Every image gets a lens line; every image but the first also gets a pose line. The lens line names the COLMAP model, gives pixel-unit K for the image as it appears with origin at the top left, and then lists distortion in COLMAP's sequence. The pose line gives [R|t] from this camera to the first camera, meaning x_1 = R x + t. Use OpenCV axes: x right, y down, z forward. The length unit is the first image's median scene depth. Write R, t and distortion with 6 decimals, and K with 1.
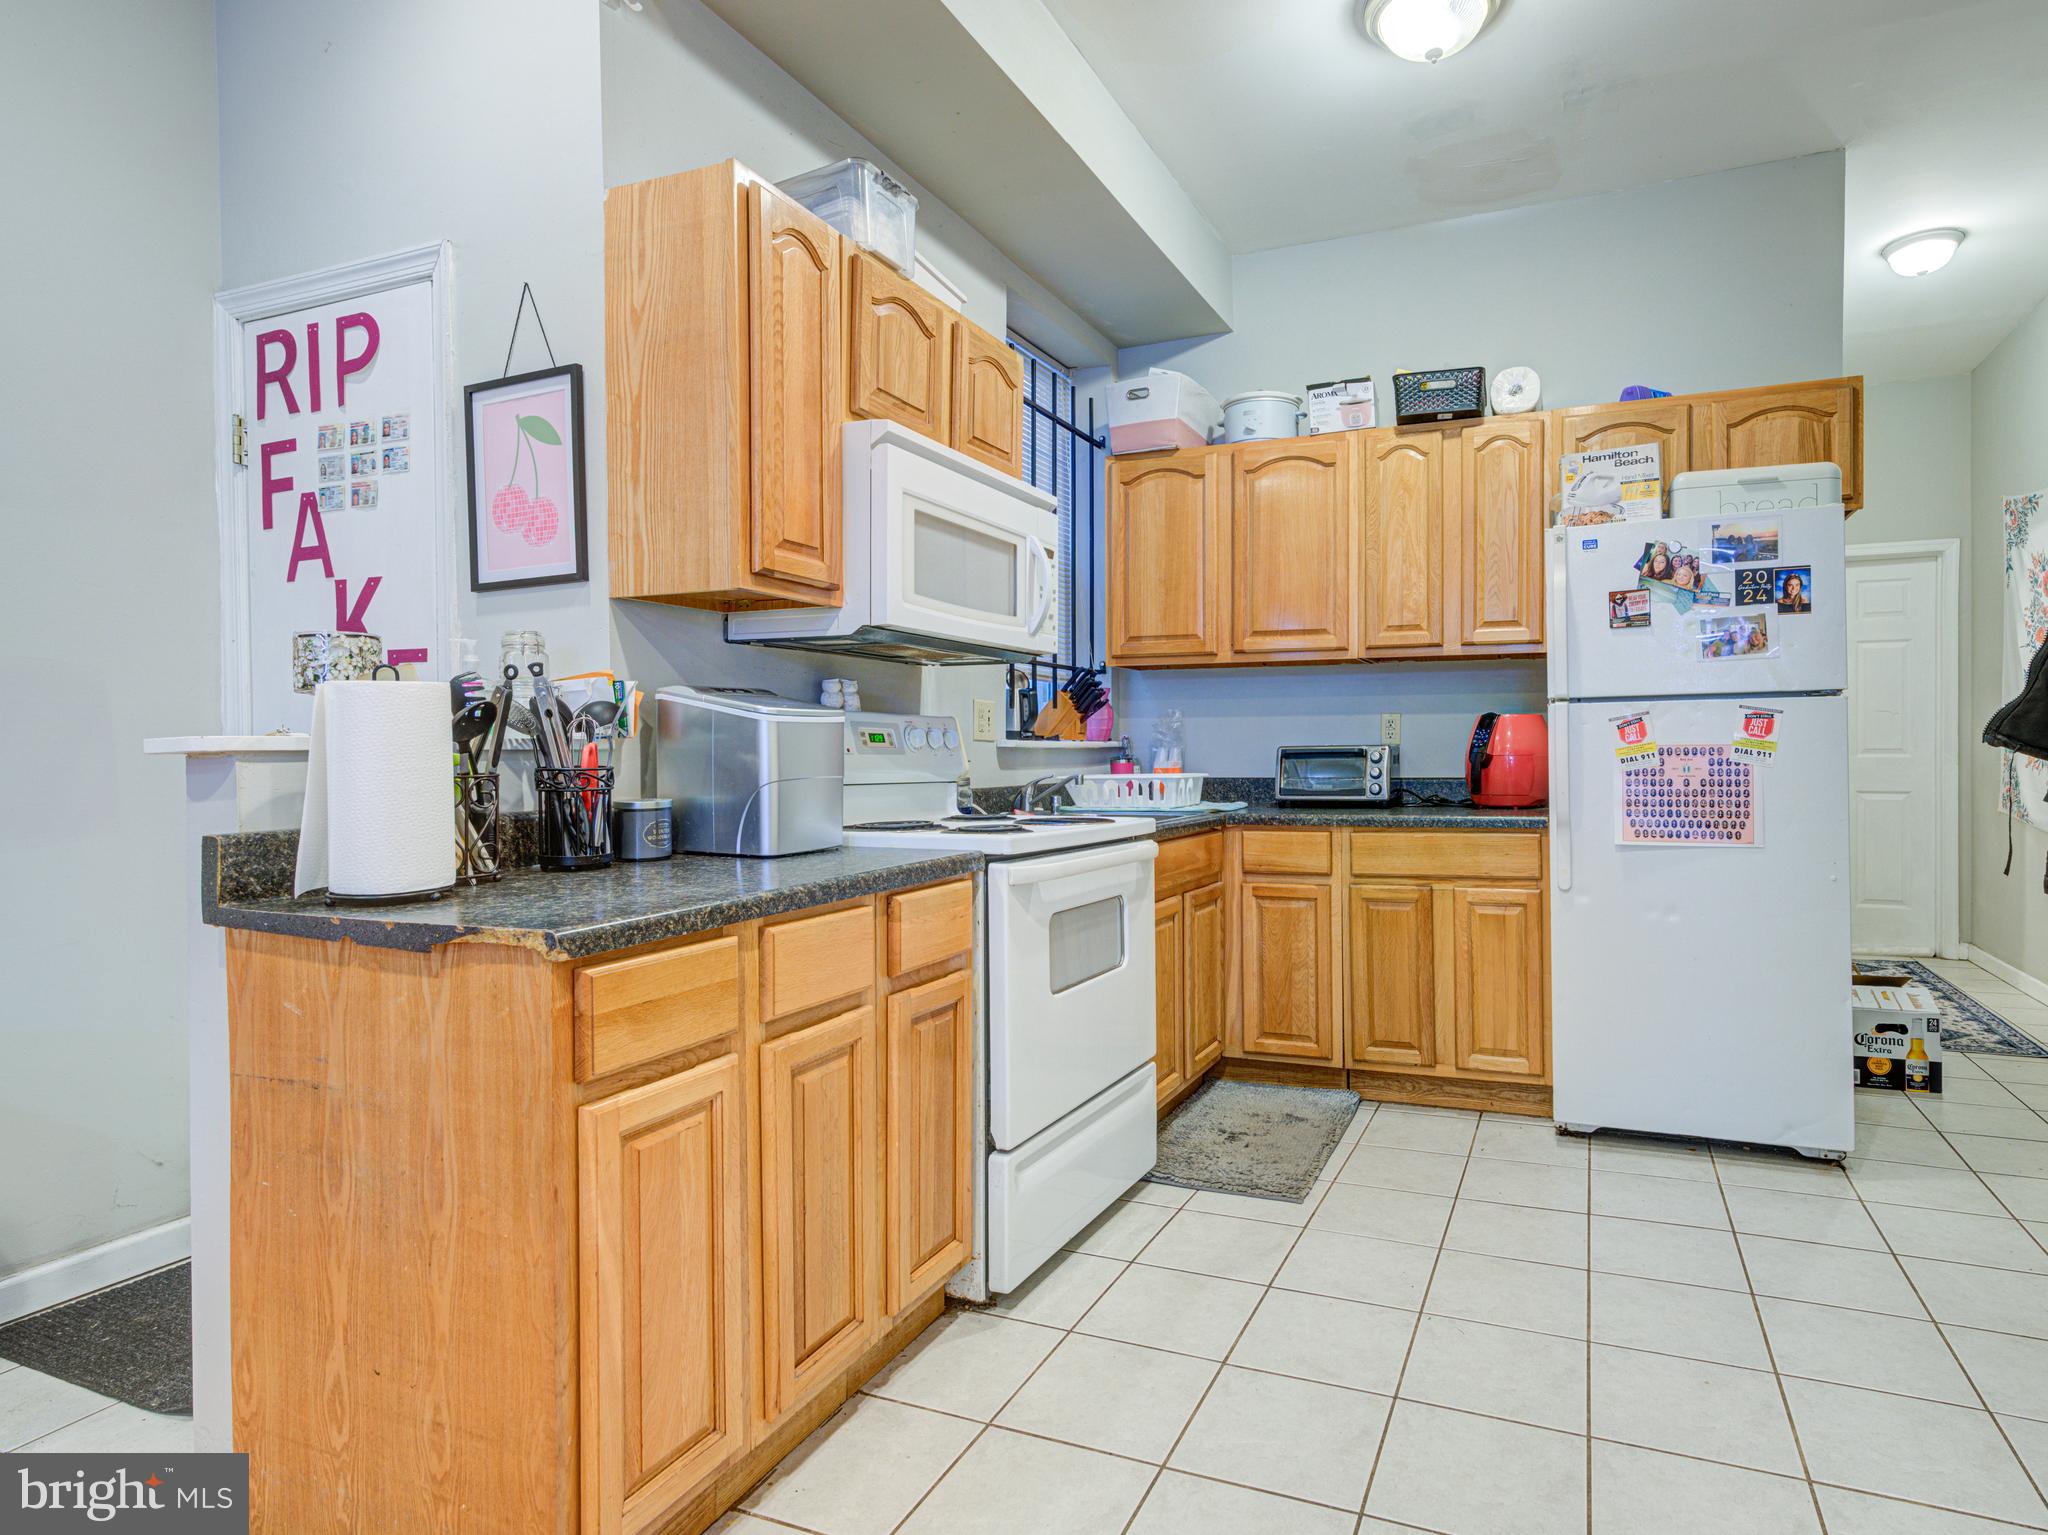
lens RADIAL K [[1151.1, 0, 1028.9], [0, 1151.1, 749.1], [0, 0, 1]] dist [-0.000676, -0.000219]
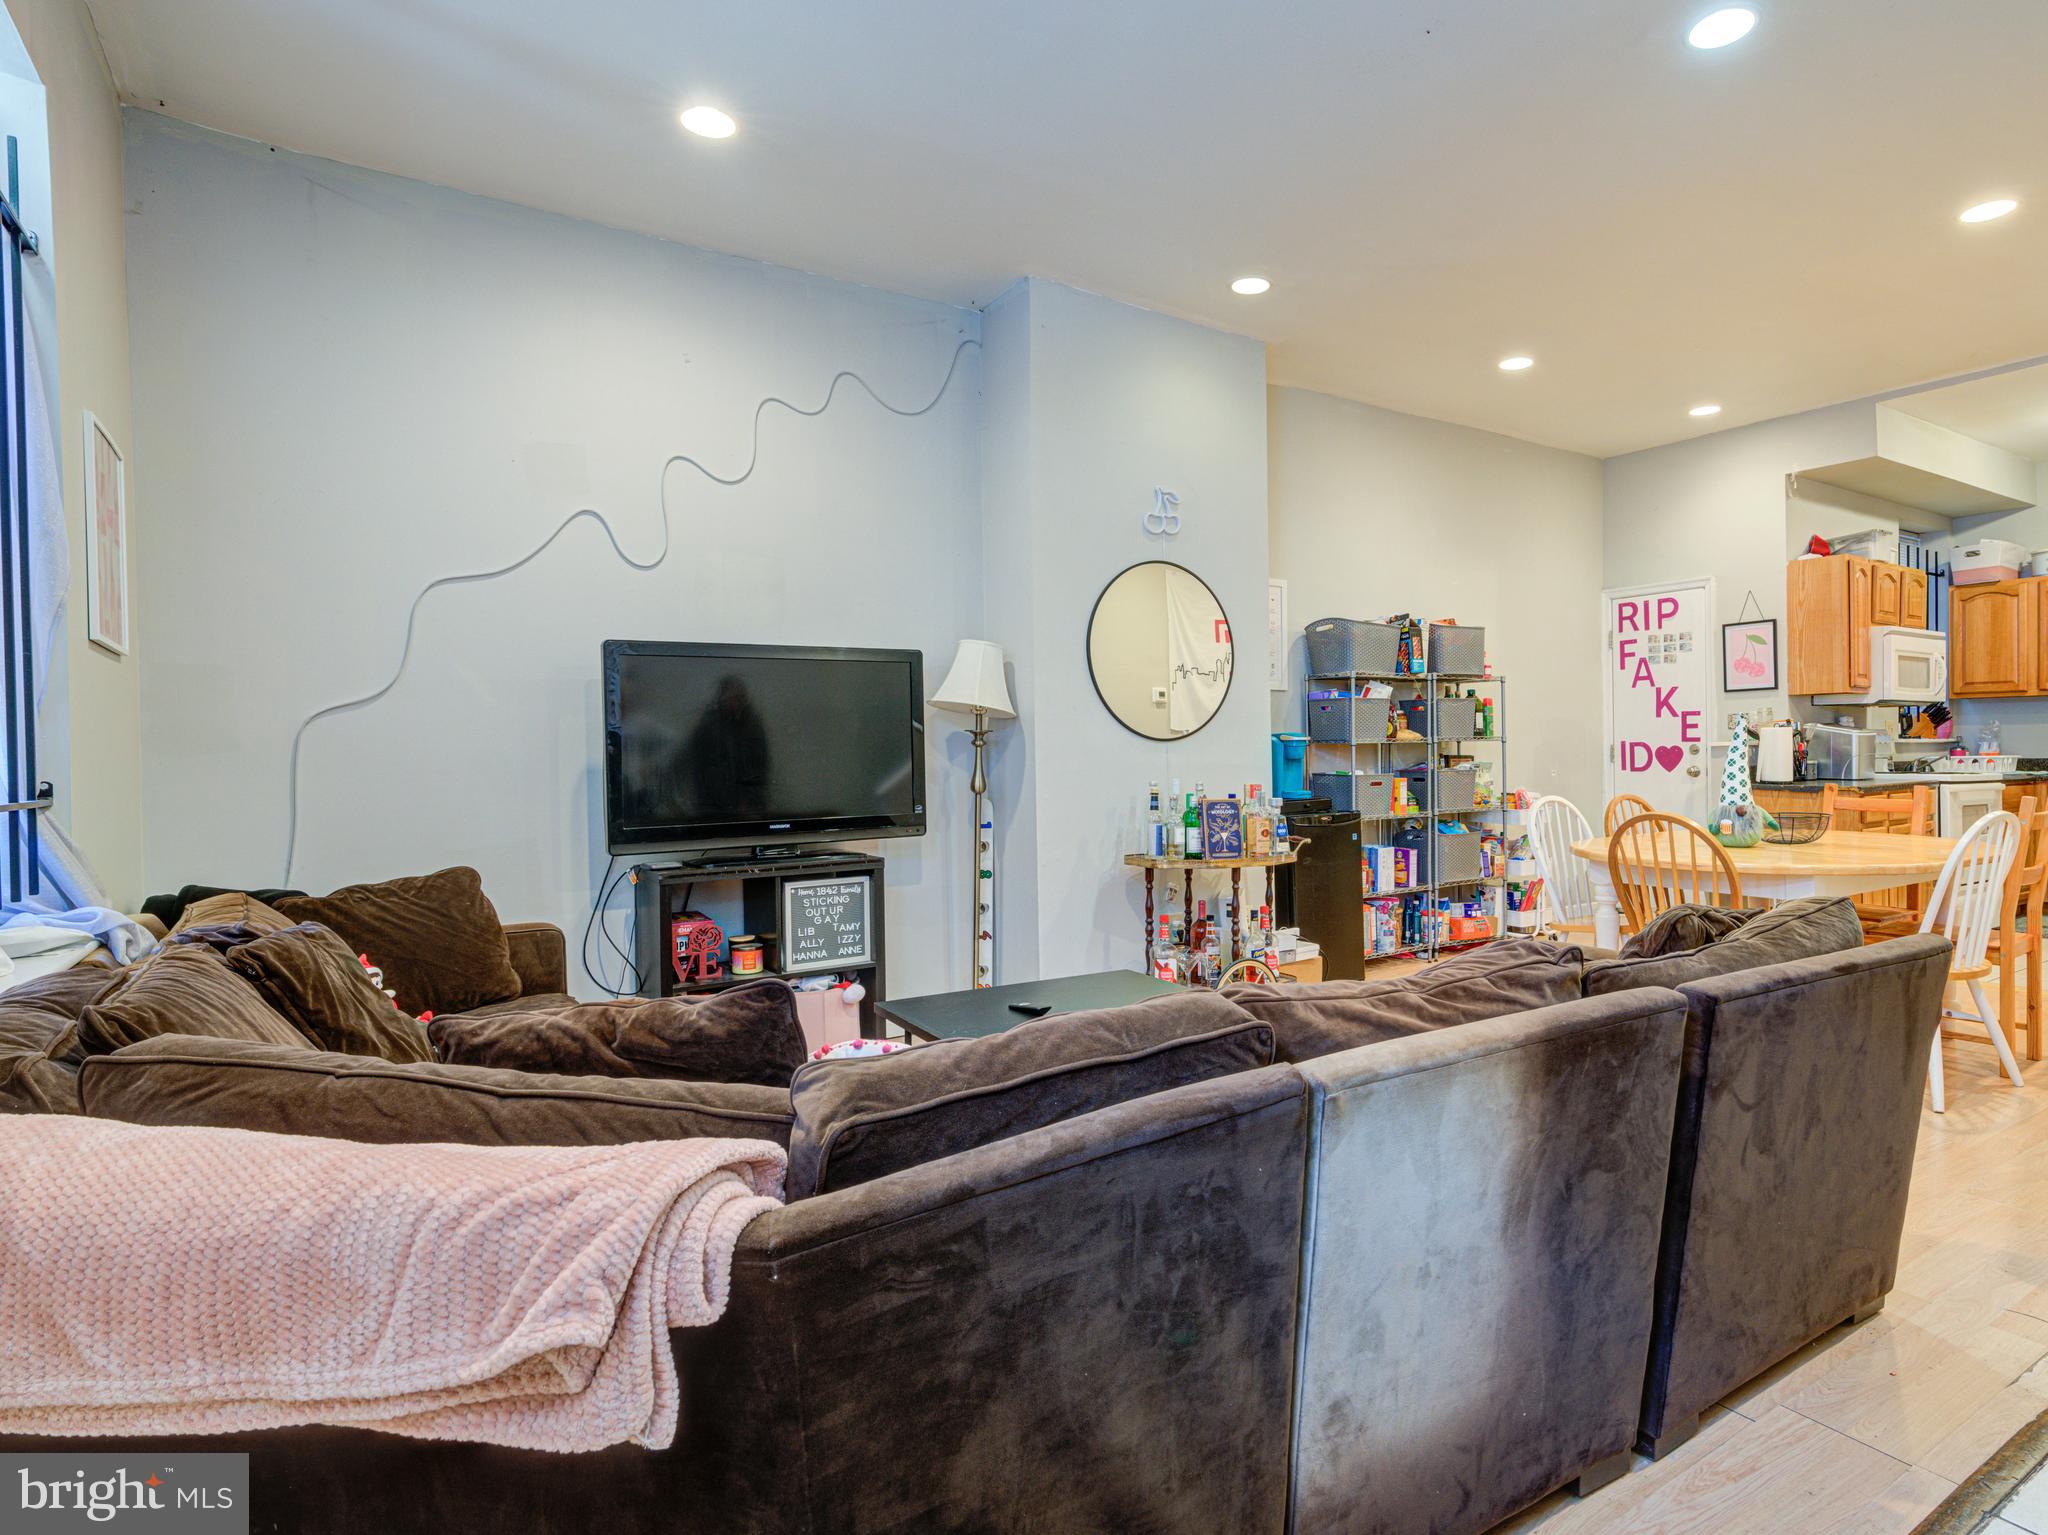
lens RADIAL K [[1151.1, 0, 1028.9], [0, 1151.1, 749.1], [0, 0, 1]] dist [-0.000676, -0.000219]
pose [[0.871503, -0.000324, -0.490390, -0.408430], [0.003770, 0.999975, 0.006039, -0.008682], [0.490375, -0.007111, 0.871482, -1.739033]]
